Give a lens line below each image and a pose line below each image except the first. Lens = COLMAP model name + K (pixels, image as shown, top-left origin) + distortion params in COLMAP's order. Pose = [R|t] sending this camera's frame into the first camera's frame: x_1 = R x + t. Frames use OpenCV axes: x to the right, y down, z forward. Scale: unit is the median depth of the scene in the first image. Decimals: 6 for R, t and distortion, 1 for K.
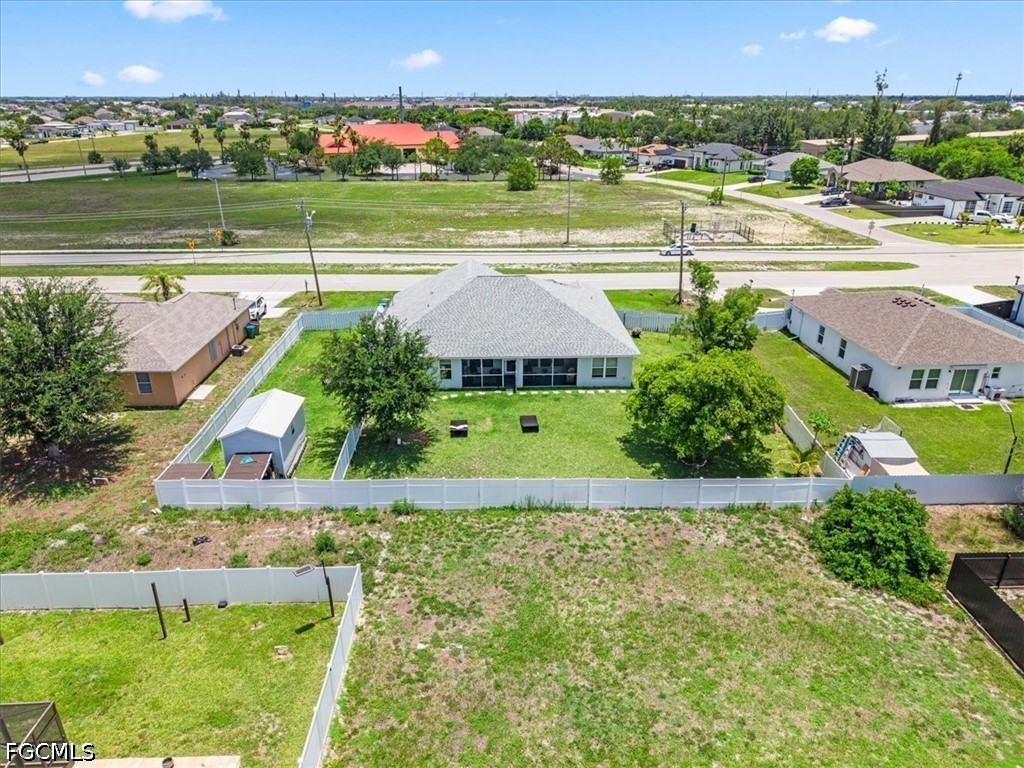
lens RADIAL K [[684.0, 0, 512.4], [0, 684.0, 381.4], [0, 0, 1]] dist [0.025705, -0.016396]
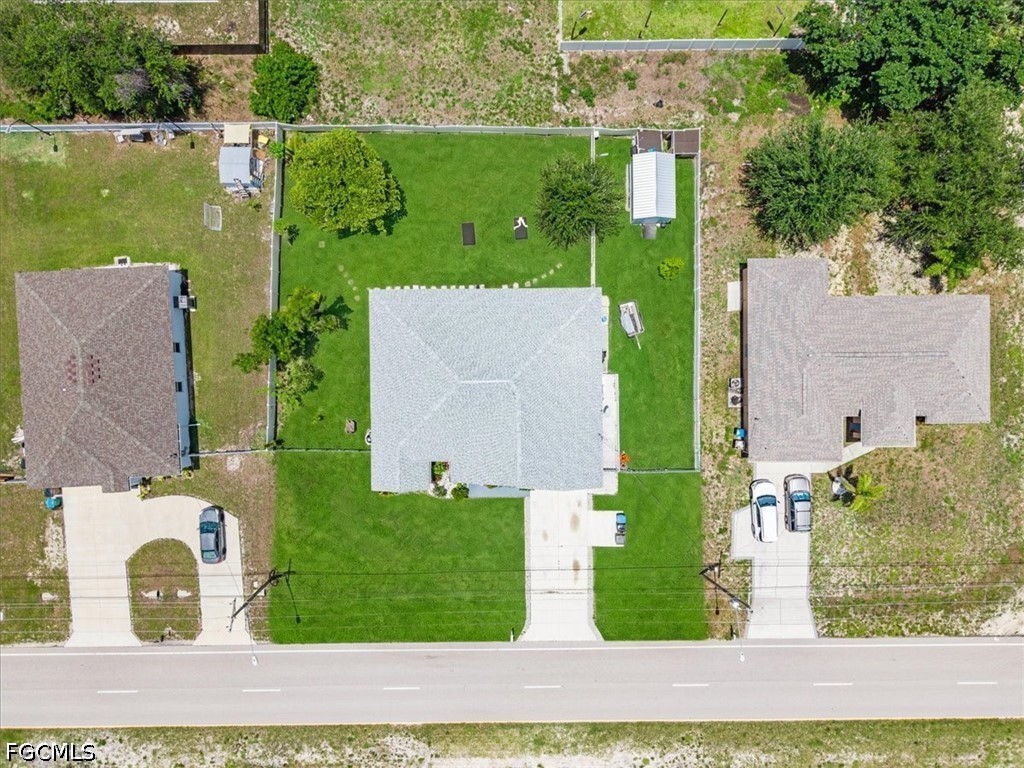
lens RADIAL K [[684.0, 0, 515.1], [0, 684.0, 381.7], [0, 0, 1]] dist [0.025705, -0.016396]
pose [[-0.999735, -0.022853, 0.002772, -0.070541], [0.011490, -0.390993, 0.920322, -1.183617], [-0.019948, 0.920110, 0.391152, 0.678159]]
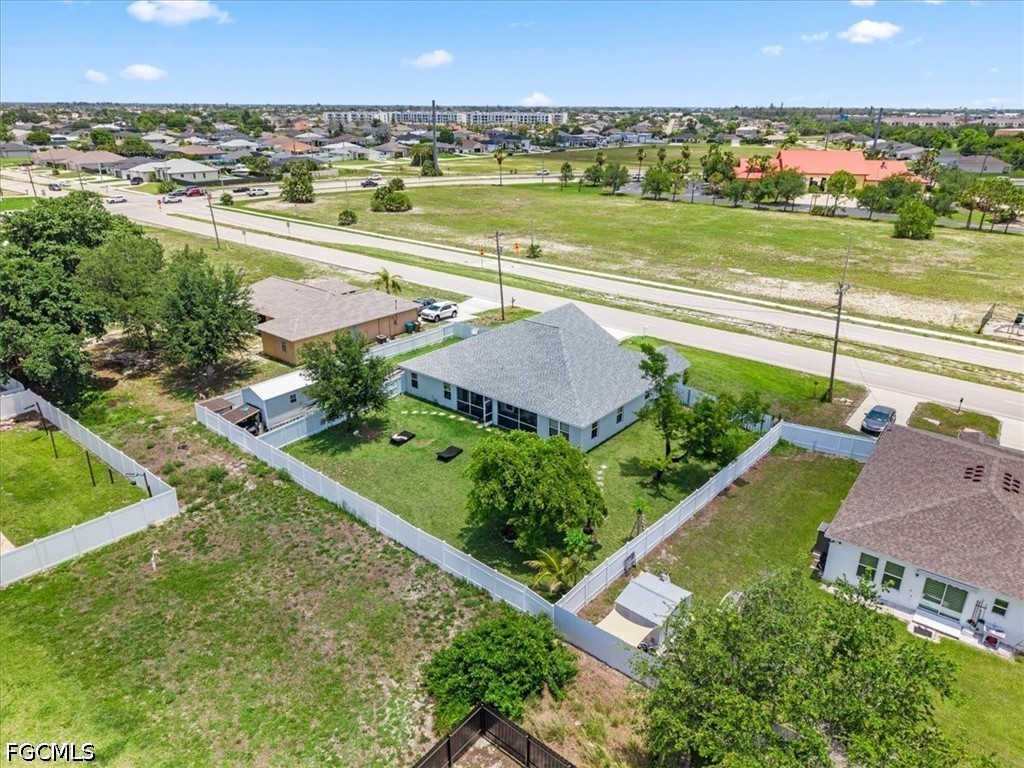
lens RADIAL K [[684.0, 0, 510.8], [0, 684.0, 386.5], [0, 0, 1]] dist [0.025705, -0.016396]
pose [[0.749506, 0.255113, -0.610867, 0.695349], [-0.259093, 0.962198, 0.083942, -0.151817], [0.609190, 0.095356, 0.787271, 0.155272]]
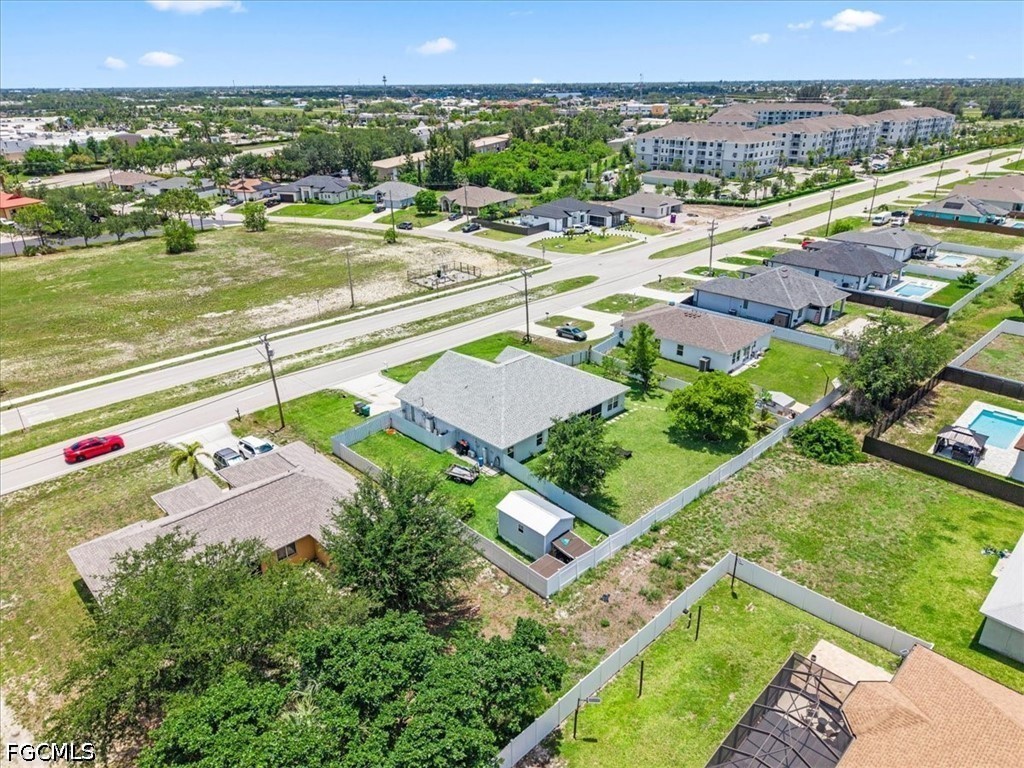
lens RADIAL K [[684.0, 0, 510.7], [0, 684.0, 385.3], [0, 0, 1]] dist [0.025705, -0.016396]
pose [[0.737287, -0.277882, 0.615783, -0.954523], [0.267012, 0.957137, 0.112225, -0.289143], [-0.620574, 0.081679, 0.779882, -0.030306]]
